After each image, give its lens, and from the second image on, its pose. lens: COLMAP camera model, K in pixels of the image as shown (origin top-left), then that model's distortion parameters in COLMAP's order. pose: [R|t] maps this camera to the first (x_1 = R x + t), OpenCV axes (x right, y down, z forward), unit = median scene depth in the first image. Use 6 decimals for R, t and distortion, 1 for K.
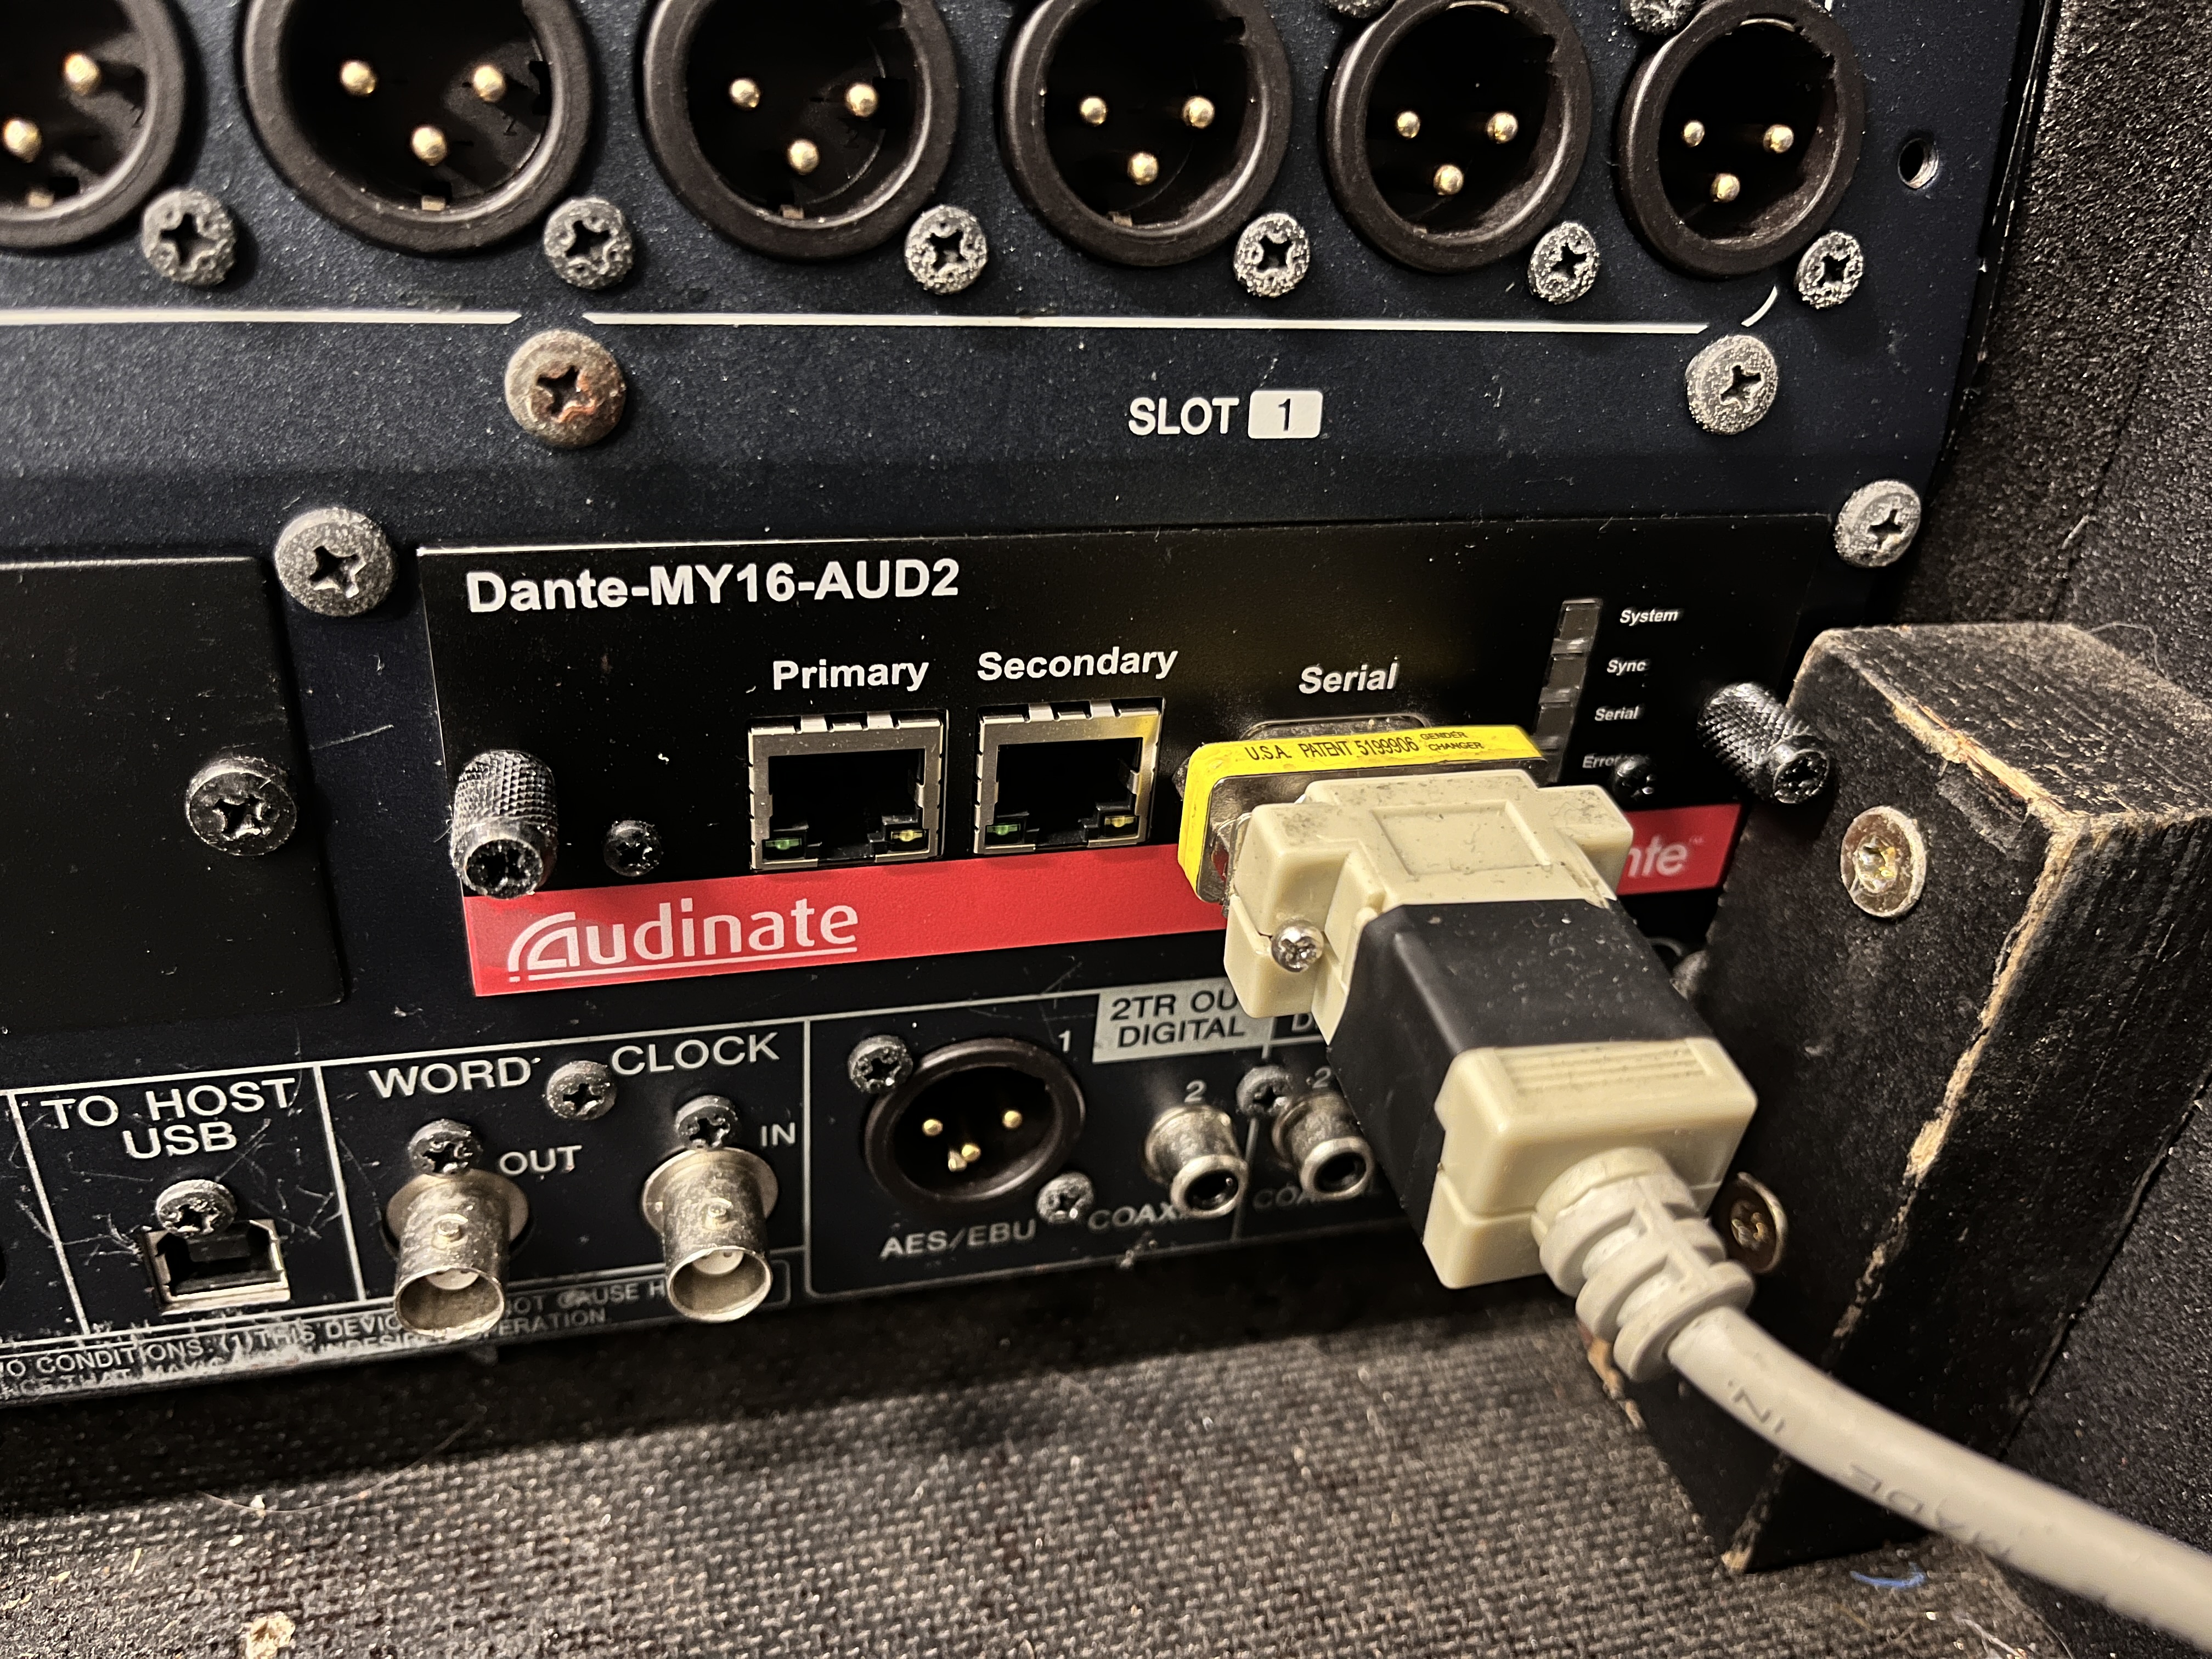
lens RADIAL K [[1775.9, 0, 1106.0], [0, 1775.9, 829.5], [0, 0, 1]] dist [0.016661, -0.003922]
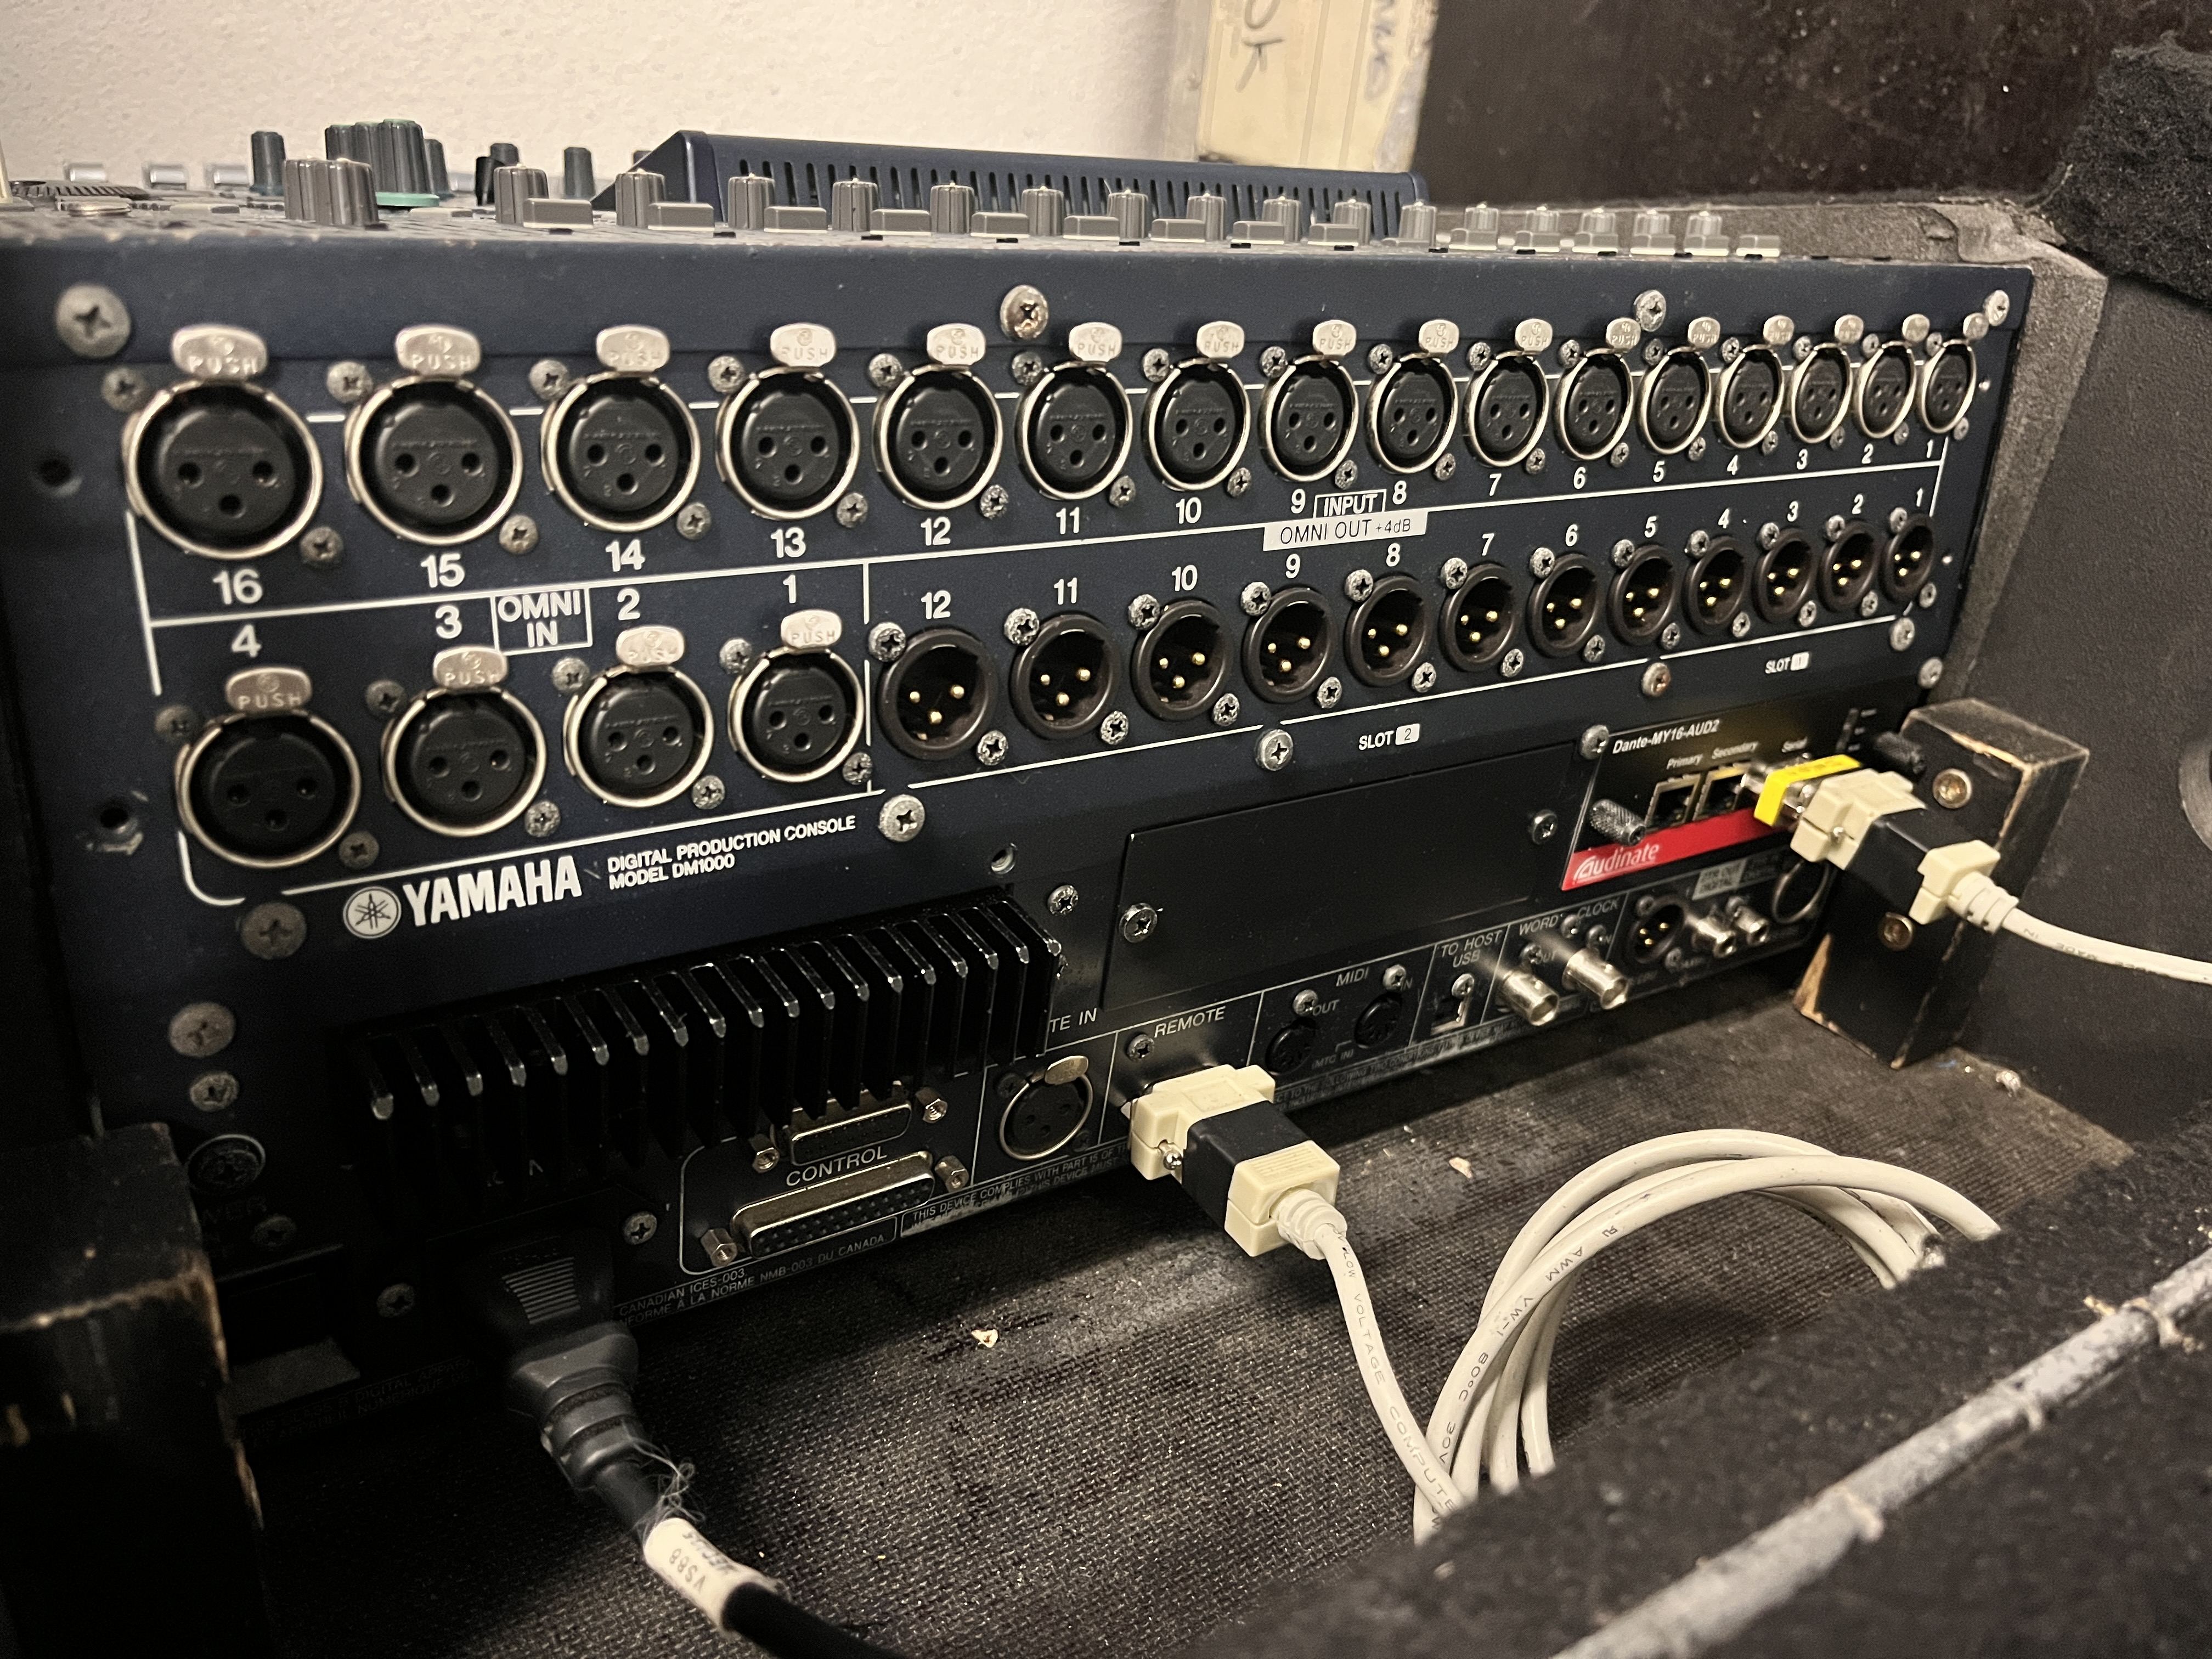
lens RADIAL K [[1673.0, 0, 1106.0], [0, 1673.0, 829.5], [0, 0, 1]] dist [0.012034, 0.001786]
pose [[0.951856, -0.116120, 0.283701, -1.754441], [0.123914, 0.992246, -0.009621, -0.064373], [-0.280384, 0.044312, 0.958864, -1.306486]]
